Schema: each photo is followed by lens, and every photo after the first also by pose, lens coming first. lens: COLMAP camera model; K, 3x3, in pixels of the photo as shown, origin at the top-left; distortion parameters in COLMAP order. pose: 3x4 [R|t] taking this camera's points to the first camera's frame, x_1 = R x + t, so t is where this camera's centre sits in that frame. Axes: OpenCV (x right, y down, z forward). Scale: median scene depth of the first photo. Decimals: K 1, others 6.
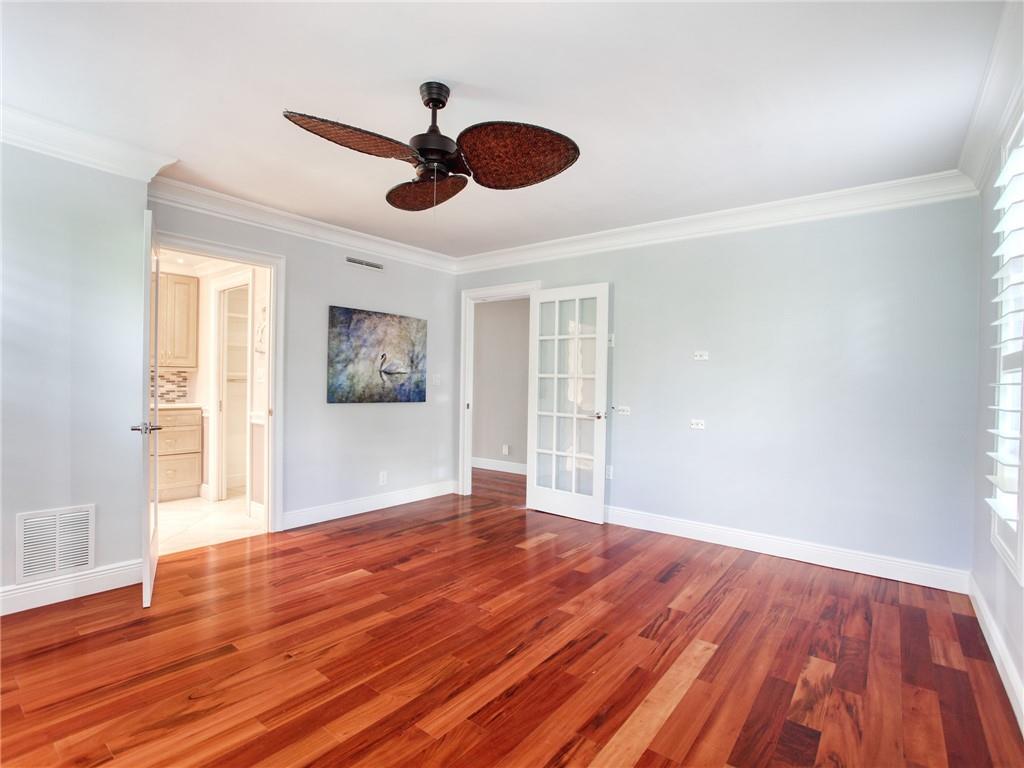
lens RADIAL K [[503.2, 0, 506.4], [0, 503.2, 386.8], [0, 0, 1]] dist [-0.066656, 0.026931]
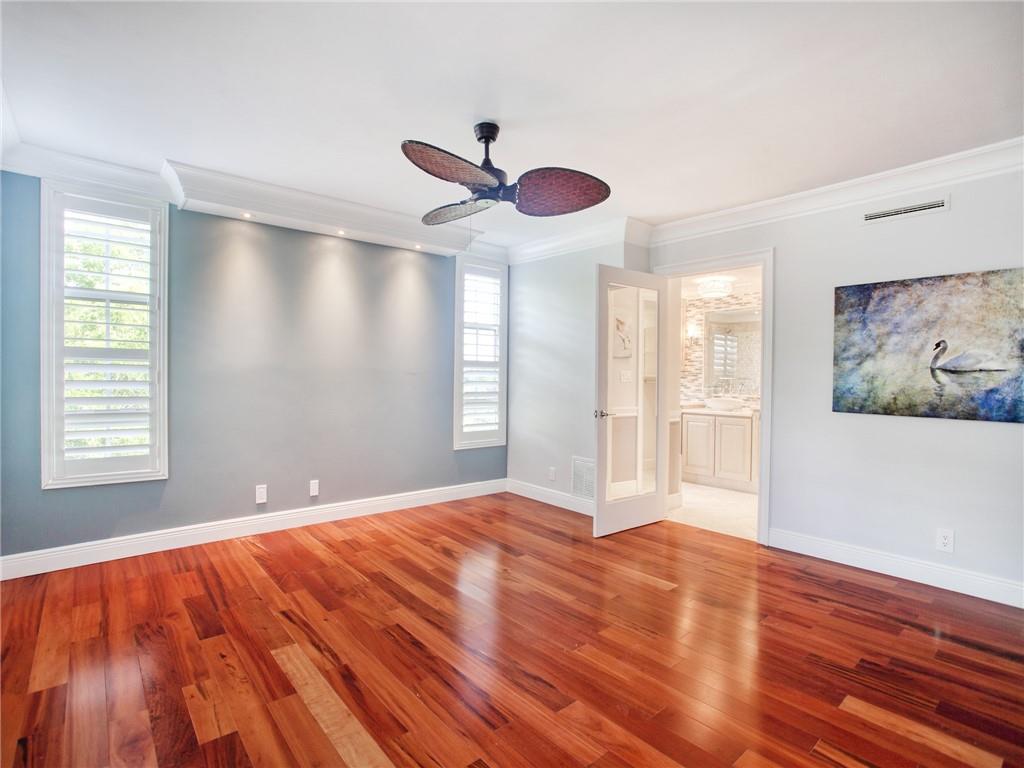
lens RADIAL K [[503.2, 0, 506.4], [0, 503.2, 386.8], [0, 0, 1]] dist [-0.066656, 0.026931]
pose [[-0.189100, -0.002065, -0.981956, 0.486975], [-0.027068, 0.999629, 0.003111, 0.004997], [0.981585, 0.027168, -0.189086, 0.621995]]
